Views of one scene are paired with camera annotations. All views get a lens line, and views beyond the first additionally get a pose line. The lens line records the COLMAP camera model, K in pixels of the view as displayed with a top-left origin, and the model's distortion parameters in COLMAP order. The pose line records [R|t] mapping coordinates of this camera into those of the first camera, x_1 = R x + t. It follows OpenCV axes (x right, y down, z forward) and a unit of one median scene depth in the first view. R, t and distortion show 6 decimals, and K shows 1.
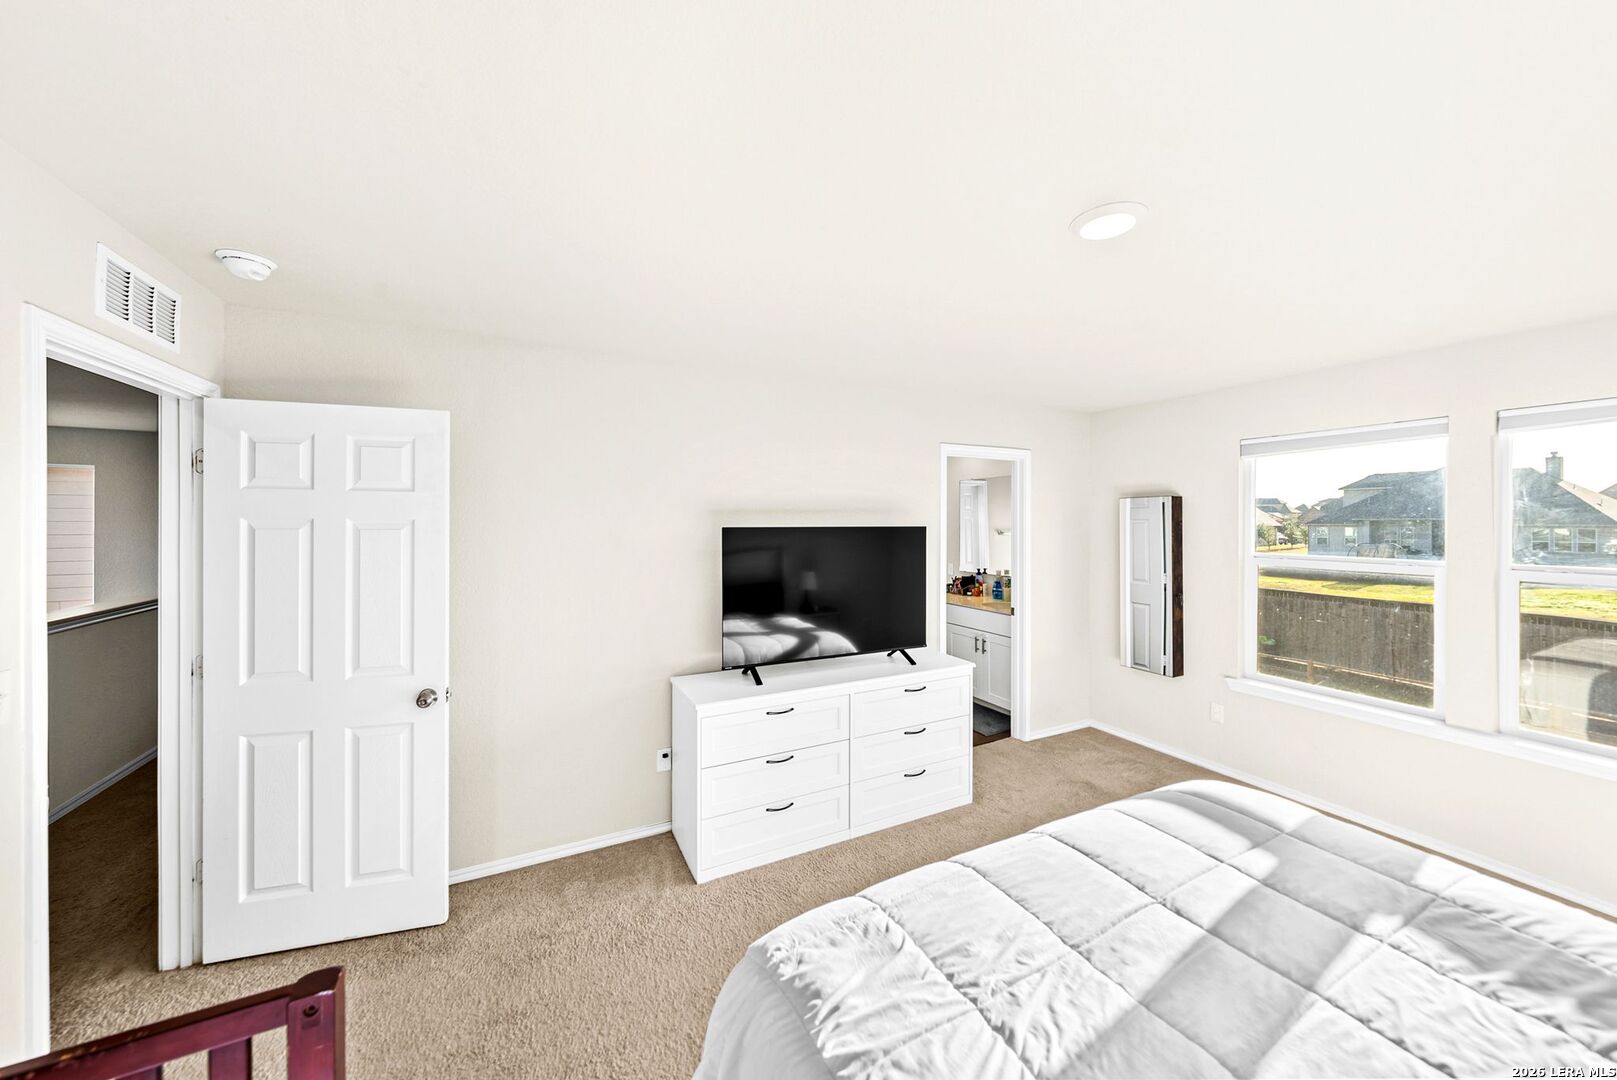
lens RADIAL K [[562.6, 0, 813.8], [0, 562.6, 520.8], [0, 0, 1]] dist [-0.001784, -0.000232]
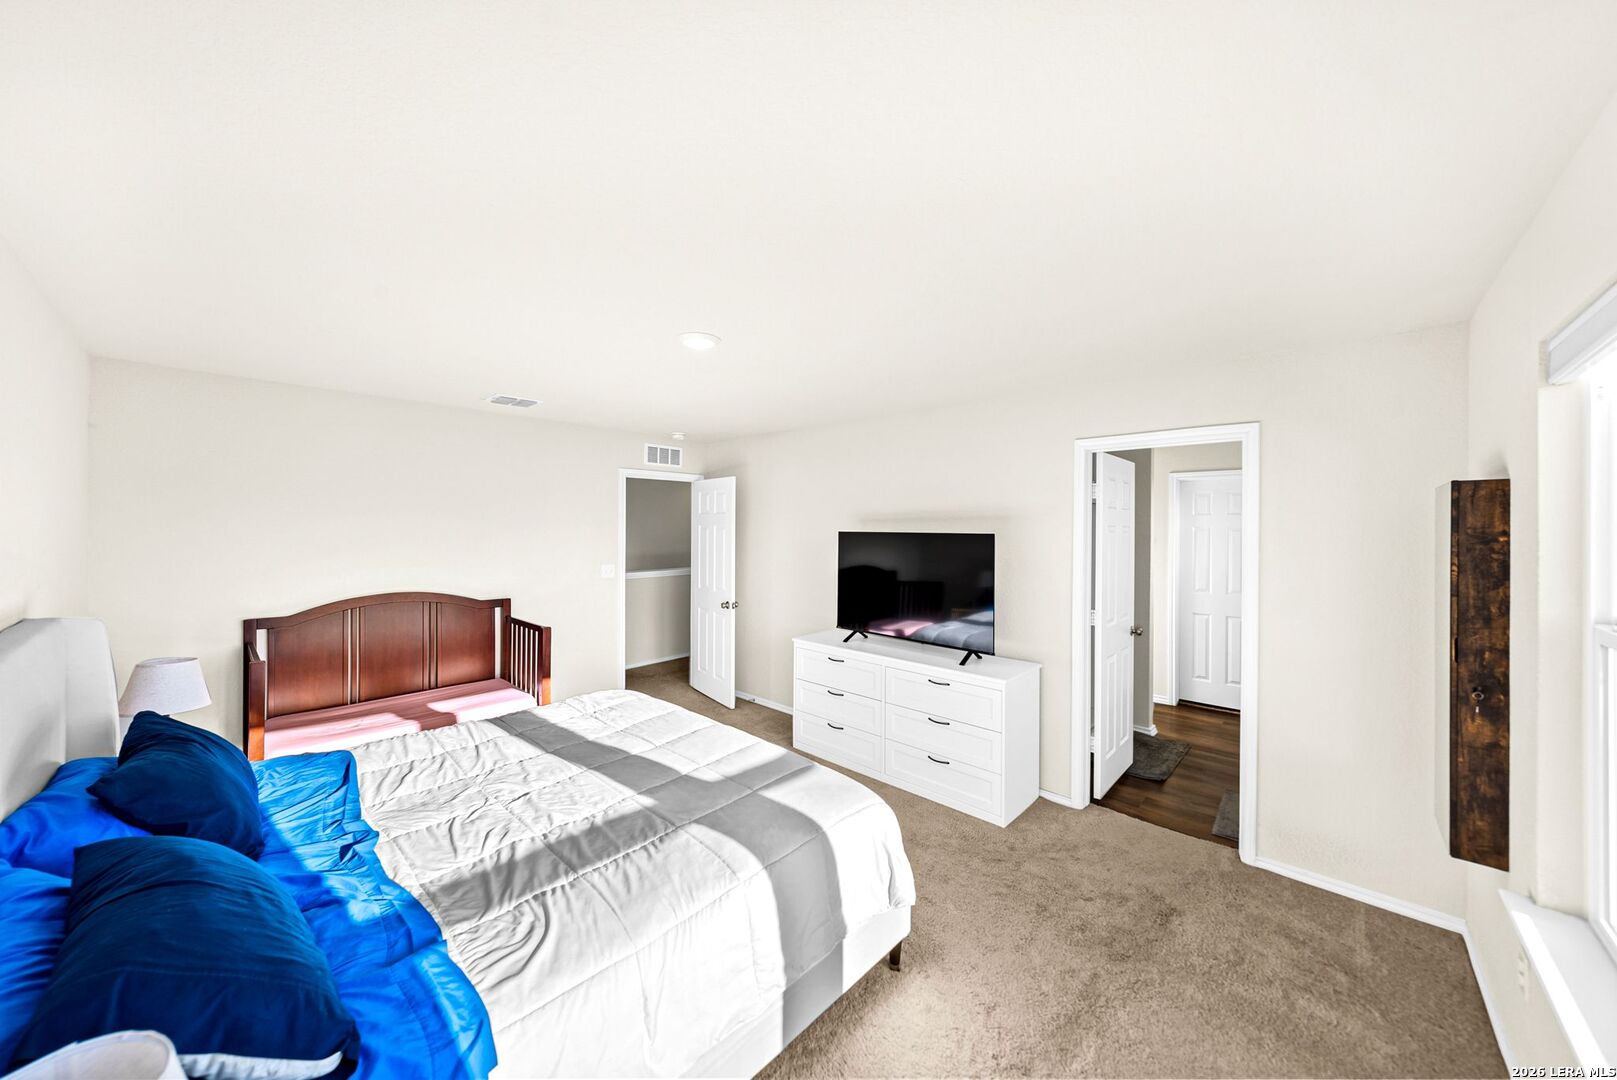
lens RADIAL K [[562.6, 0, 813.8], [0, 562.6, 520.8], [0, 0, 1]] dist [-0.001784, -0.000232]
pose [[0.347974, -0.006054, -0.937485, 1.108079], [-0.006133, 0.999943, -0.008734, -0.002815], [0.937484, 0.008789, 0.347917, 0.388211]]
